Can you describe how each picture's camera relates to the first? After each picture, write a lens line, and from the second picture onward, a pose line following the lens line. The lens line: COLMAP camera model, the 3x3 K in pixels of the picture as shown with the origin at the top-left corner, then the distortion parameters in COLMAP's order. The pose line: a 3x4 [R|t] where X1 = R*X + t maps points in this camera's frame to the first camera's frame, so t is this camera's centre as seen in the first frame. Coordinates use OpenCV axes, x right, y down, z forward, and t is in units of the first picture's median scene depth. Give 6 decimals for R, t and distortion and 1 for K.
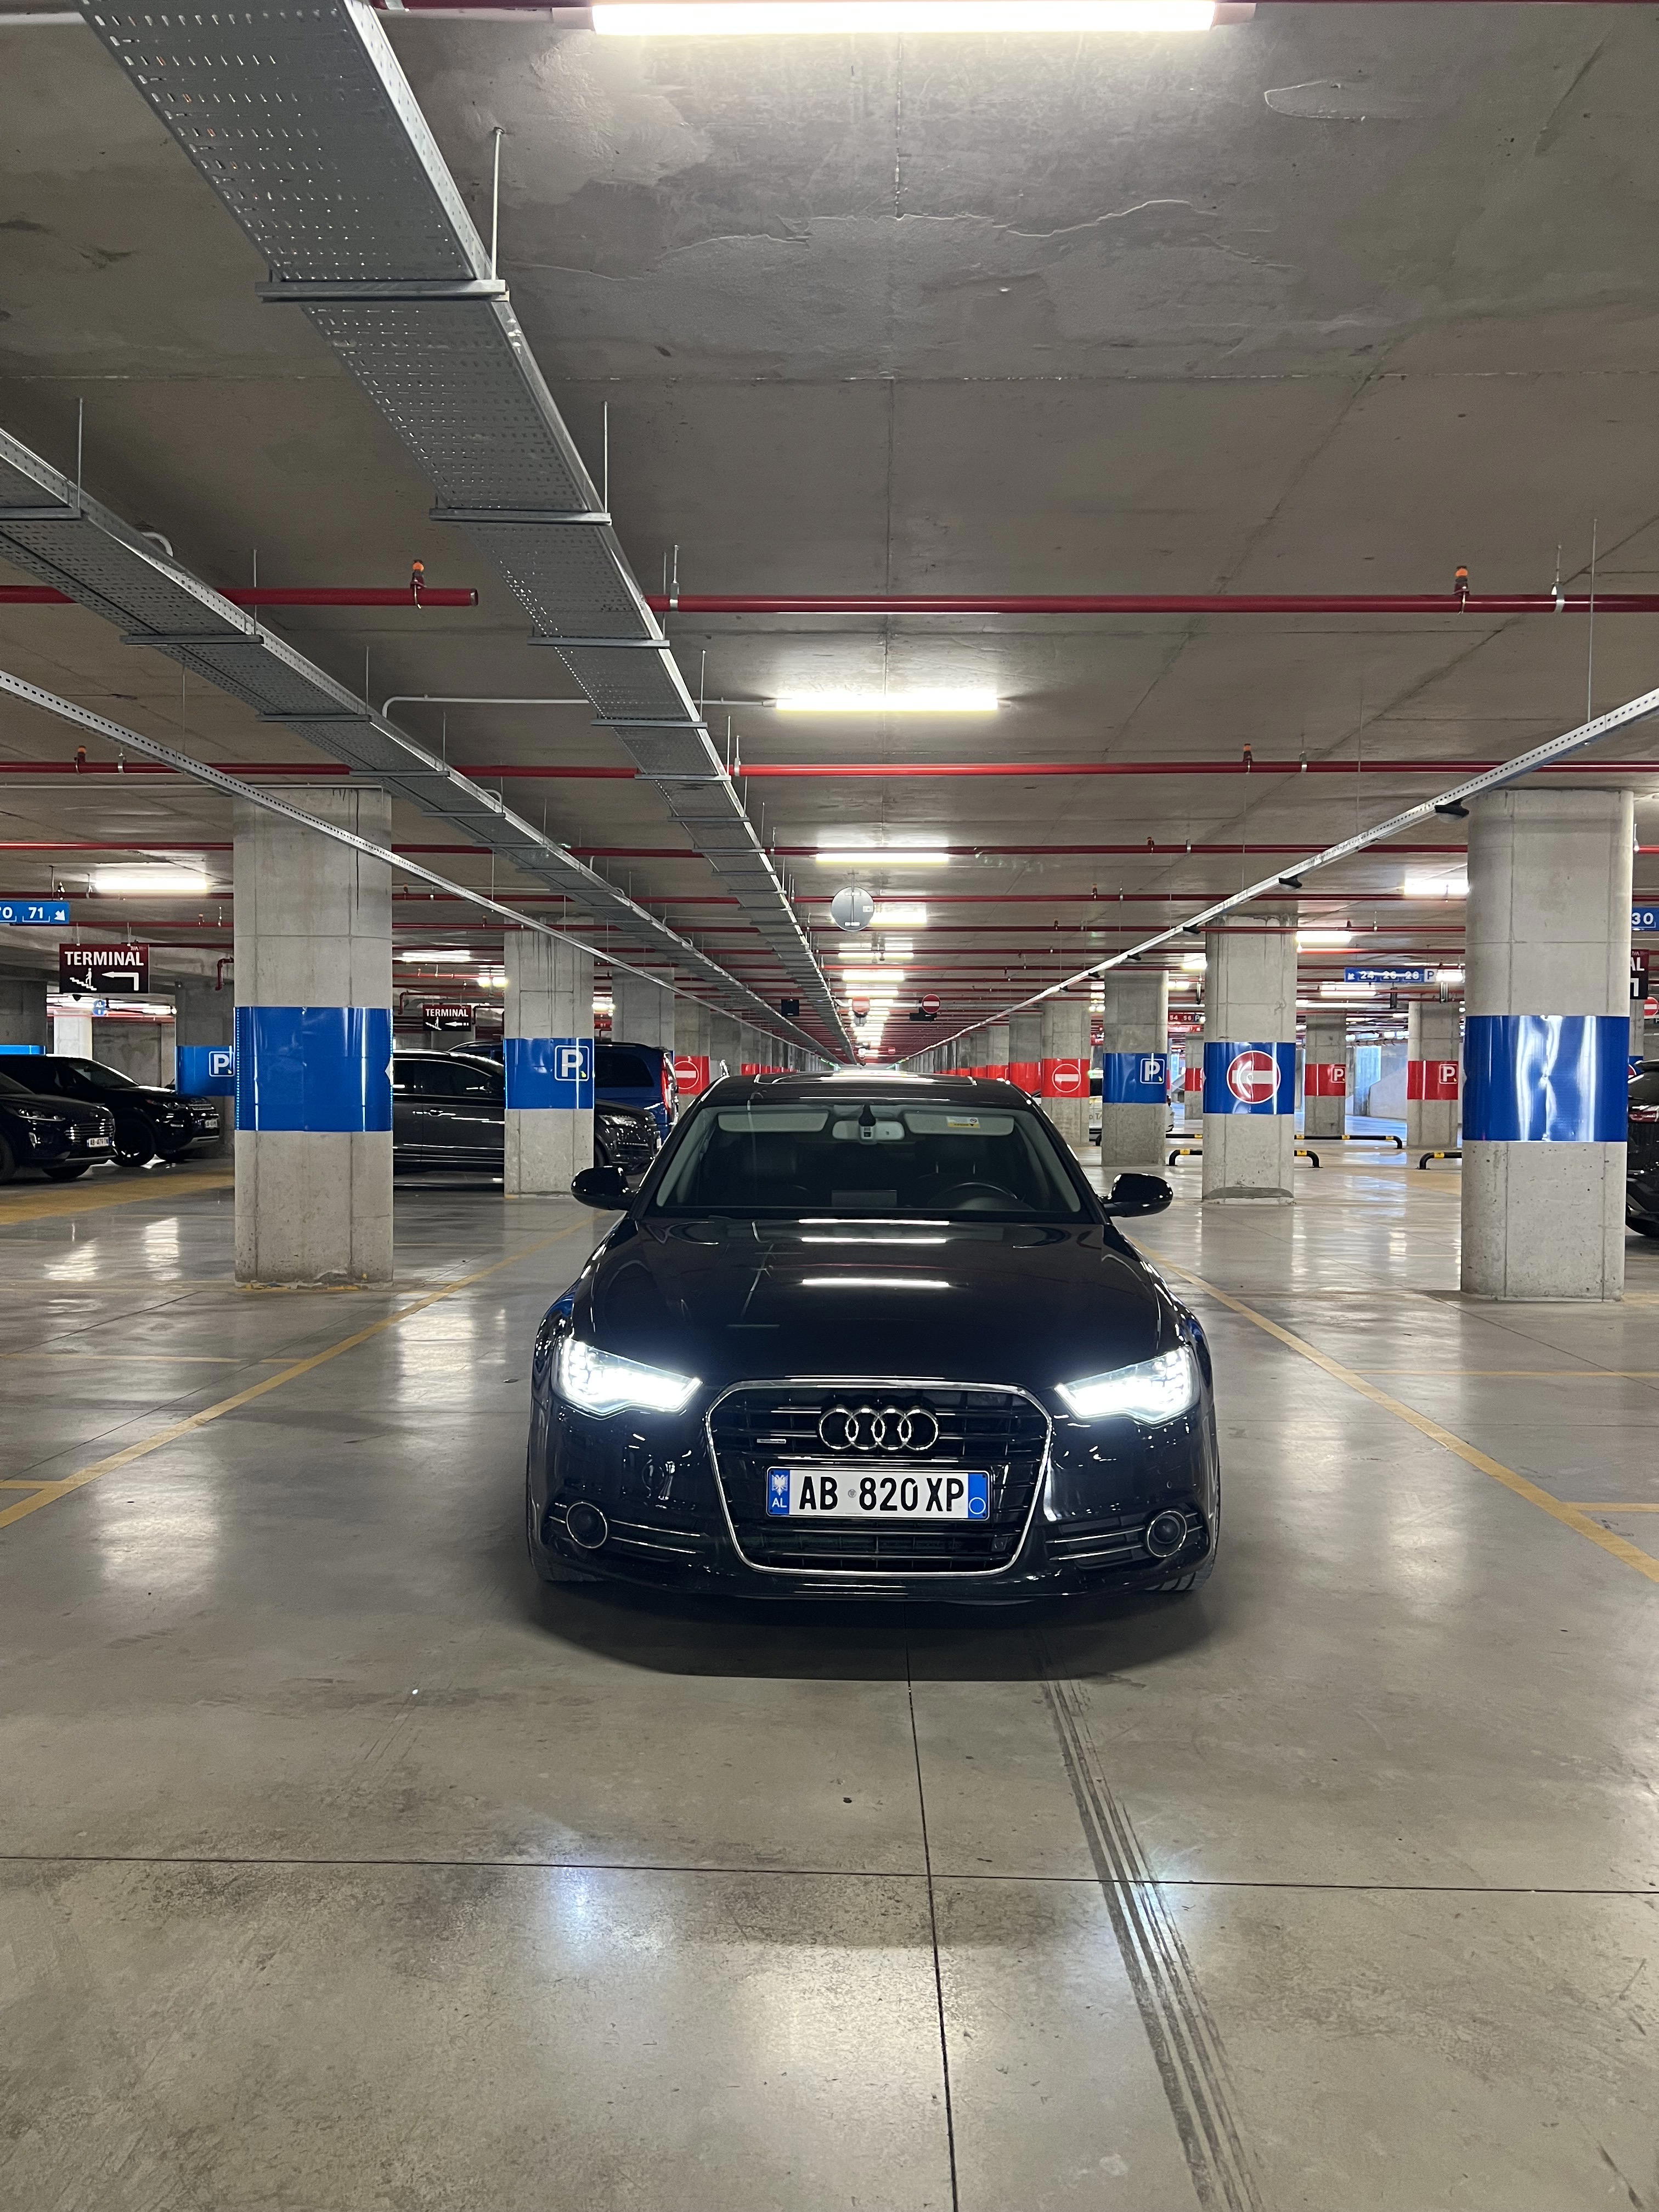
lens RADIAL K [[1655.1, 0, 834.9], [0, 1655.1, 1127.3], [0, 0, 1]] dist [0.049896, -0.051041]
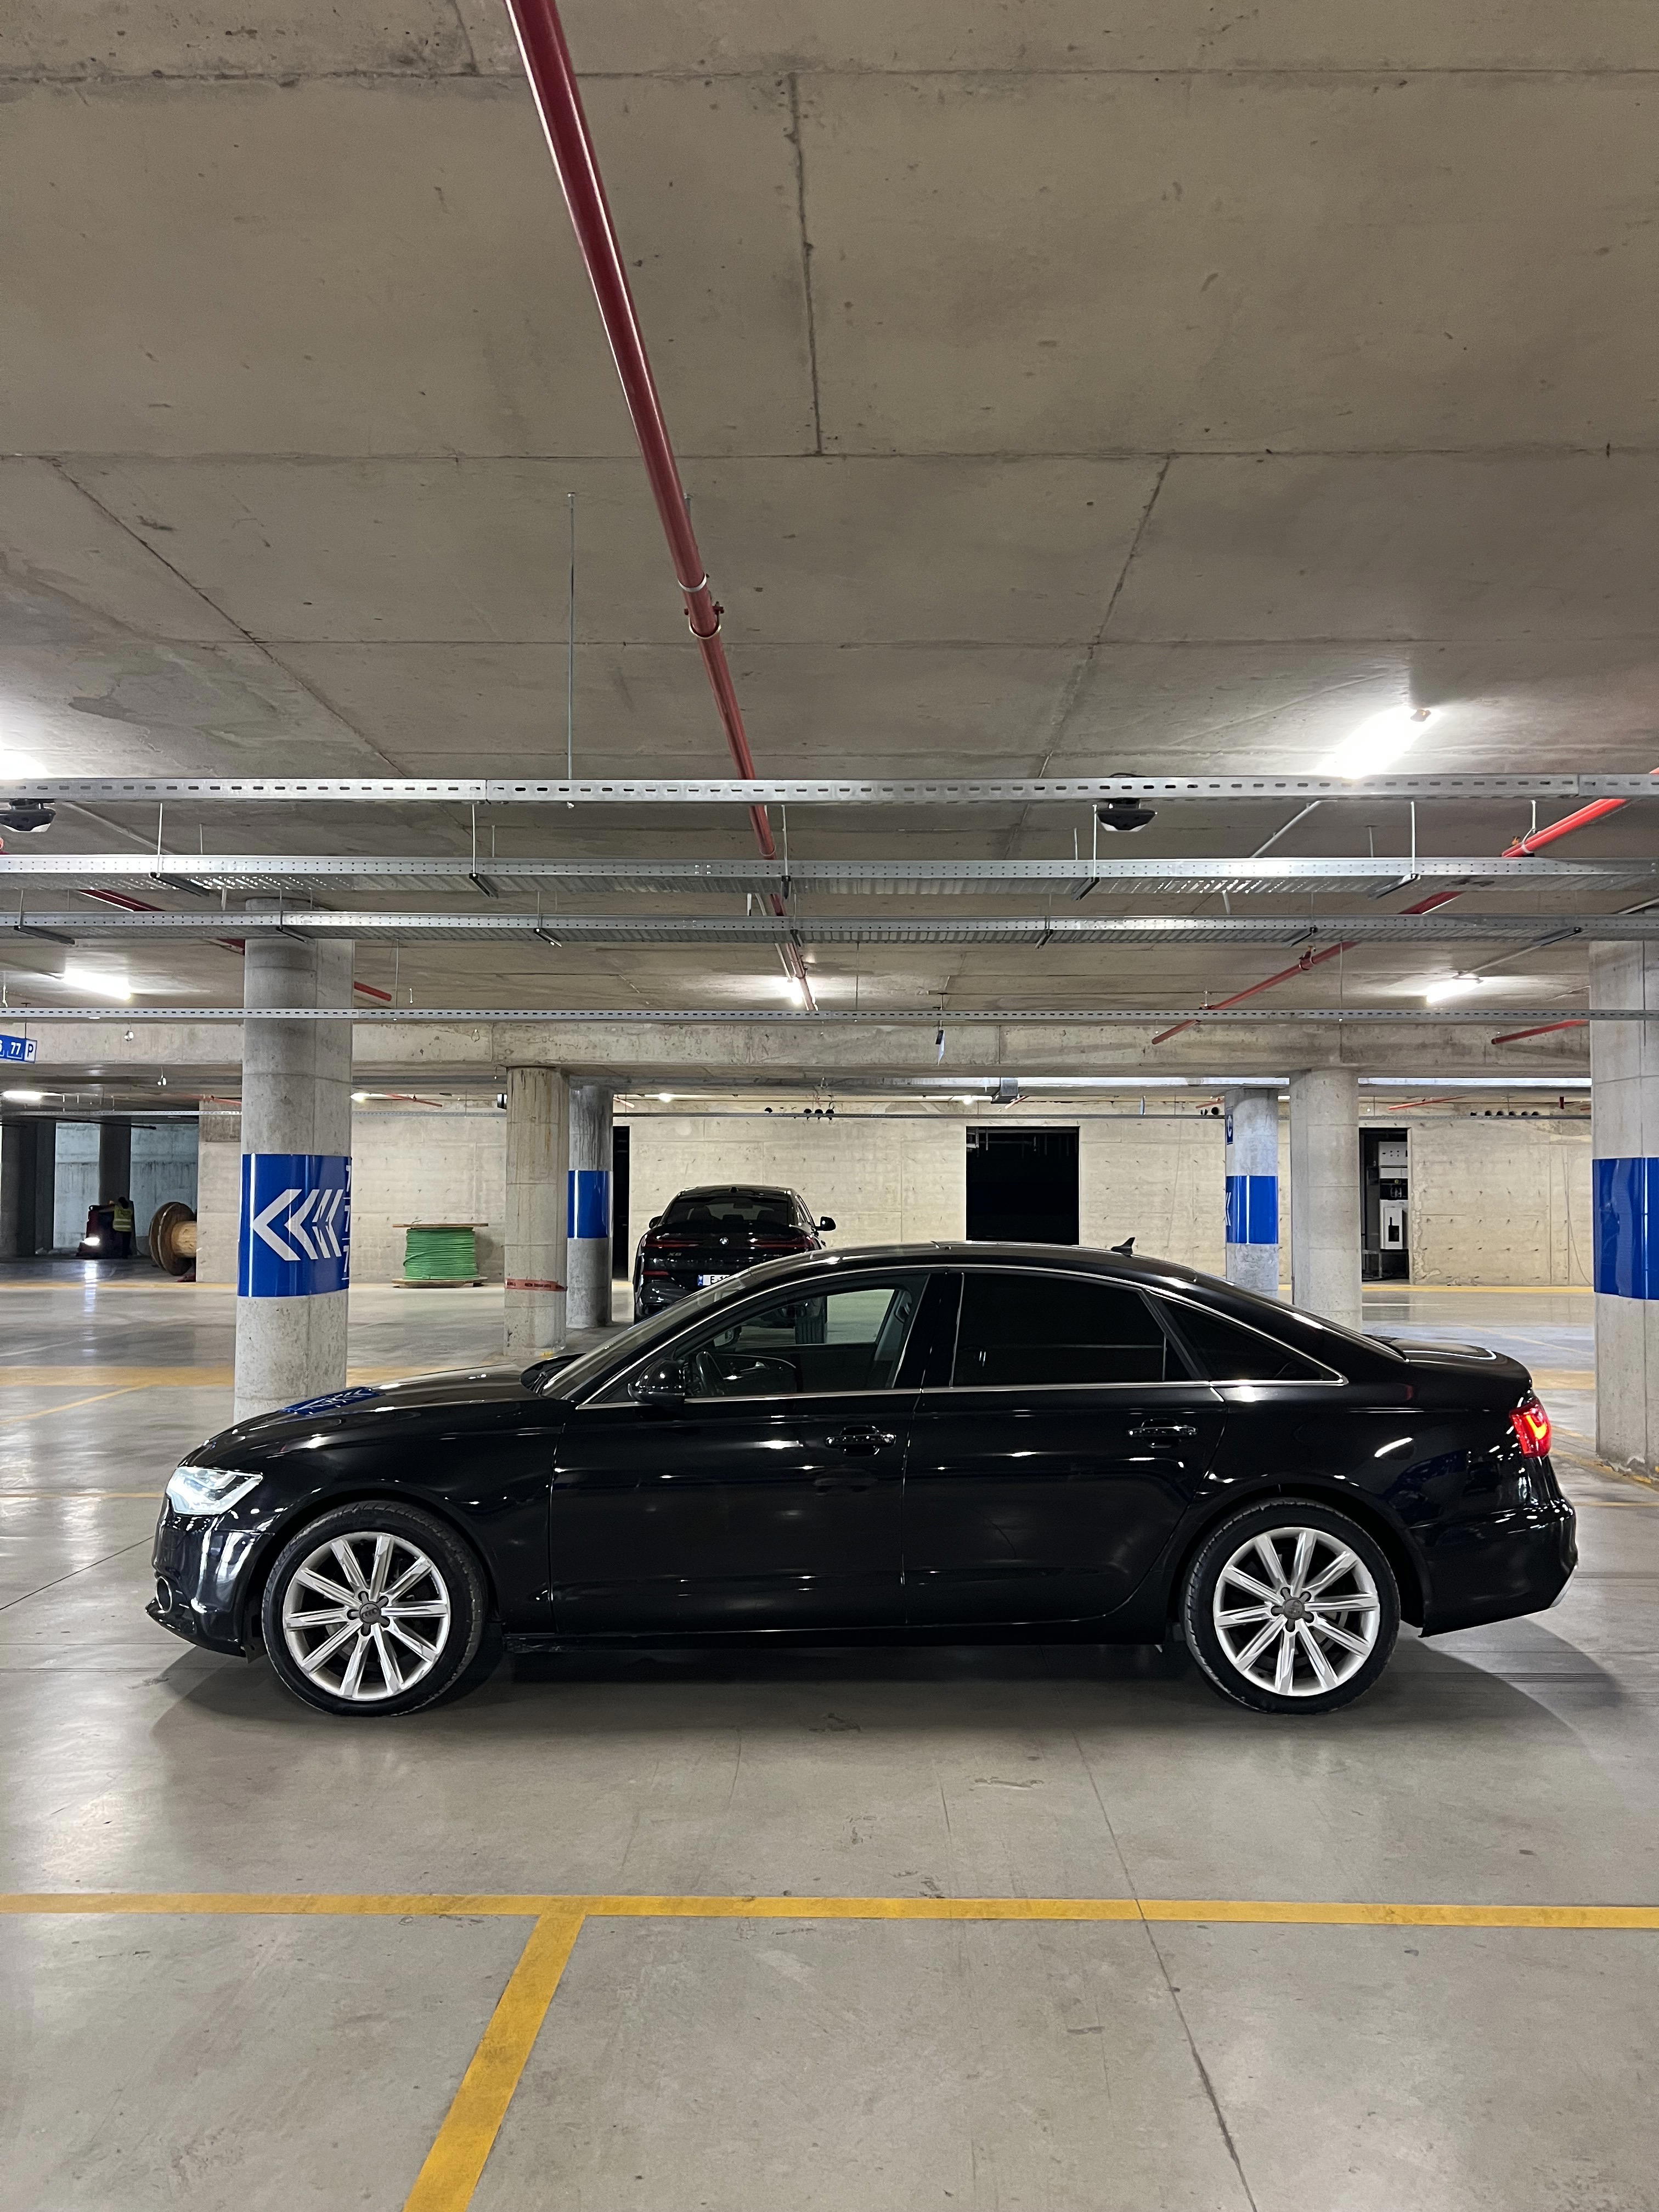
lens RADIAL K [[1655.1, 0, 839.3], [0, 1655.1, 1134.7], [0, 0, 1]] dist [0.049896, -0.051041]
pose [[0.011616, -0.042427, -0.999032, 1.489868], [-0.032899, 0.998542, -0.042789, -0.082817], [0.999391, 0.033364, 0.010203, 1.442085]]
